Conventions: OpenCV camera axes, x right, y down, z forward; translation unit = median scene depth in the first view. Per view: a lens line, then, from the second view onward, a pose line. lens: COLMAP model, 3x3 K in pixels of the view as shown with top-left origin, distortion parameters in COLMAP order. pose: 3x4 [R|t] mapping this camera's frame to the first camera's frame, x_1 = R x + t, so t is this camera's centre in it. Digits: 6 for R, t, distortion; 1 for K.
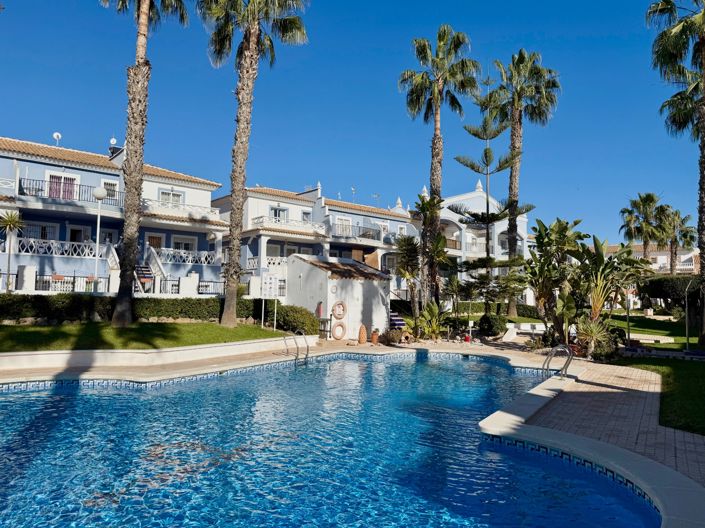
lens RADIAL K [[493.3, 0, 354.0], [0, 493.3, 261.7], [0, 0, 1]] dist [0.046769, -0.039801]
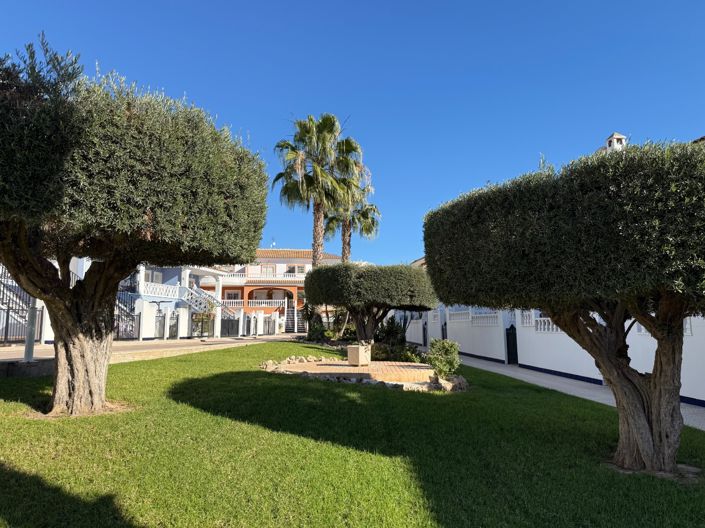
lens RADIAL K [[493.3, 0, 352.9], [0, 493.3, 265.0], [0, 0, 1]] dist [0.046769, -0.039801]
pose [[0.755972, 0.051815, 0.652550, 0.538326], [-0.032627, 0.998606, -0.041495, 0.079870], [-0.653791, 0.010078, 0.756608, 1.135016]]
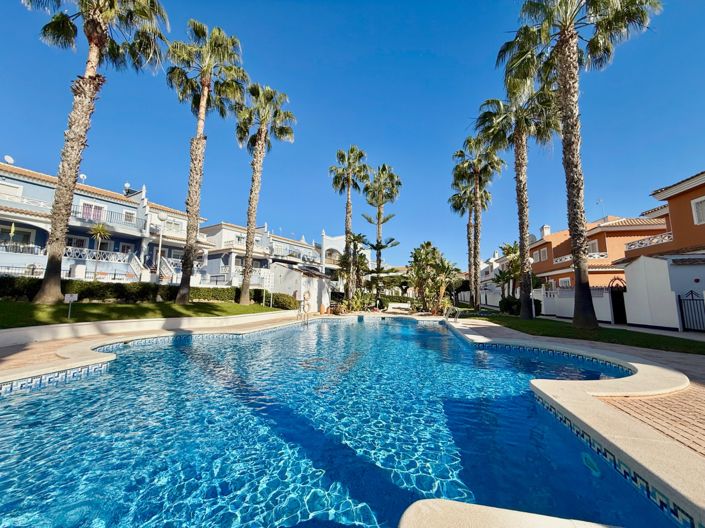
lens RADIAL K [[279.3, 0, 348.9], [0, 279.3, 263.5], [0, 0, 1]] dist [-0.007136, 0.002864]
pose [[0.947199, 0.031639, 0.319083, -0.173935], [-0.019170, 0.998928, -0.042145, 0.021091], [-0.320074, 0.033802, 0.946789, 0.017711]]
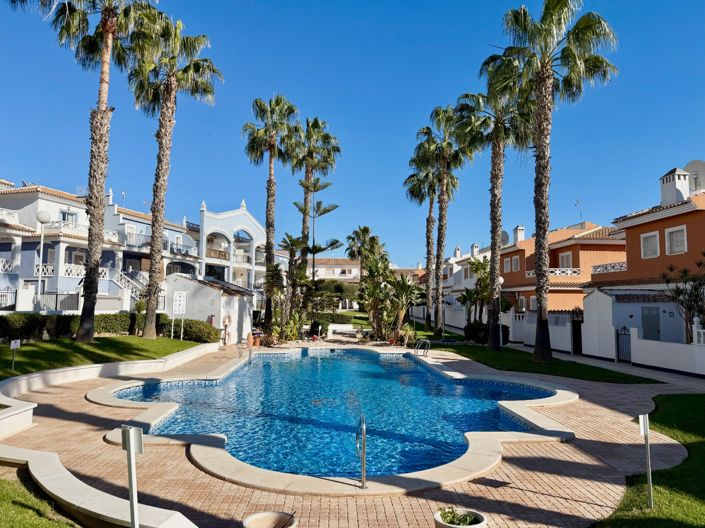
lens RADIAL K [[493.3, 0, 349.8], [0, 493.3, 265.0], [0, 0, 1]] dist [0.046769, -0.039801]
pose [[0.818533, 0.039177, 0.573123, -0.420112], [-0.044790, 0.998987, -0.004319, -0.043712], [-0.572711, -0.022135, 0.819458, -0.170847]]
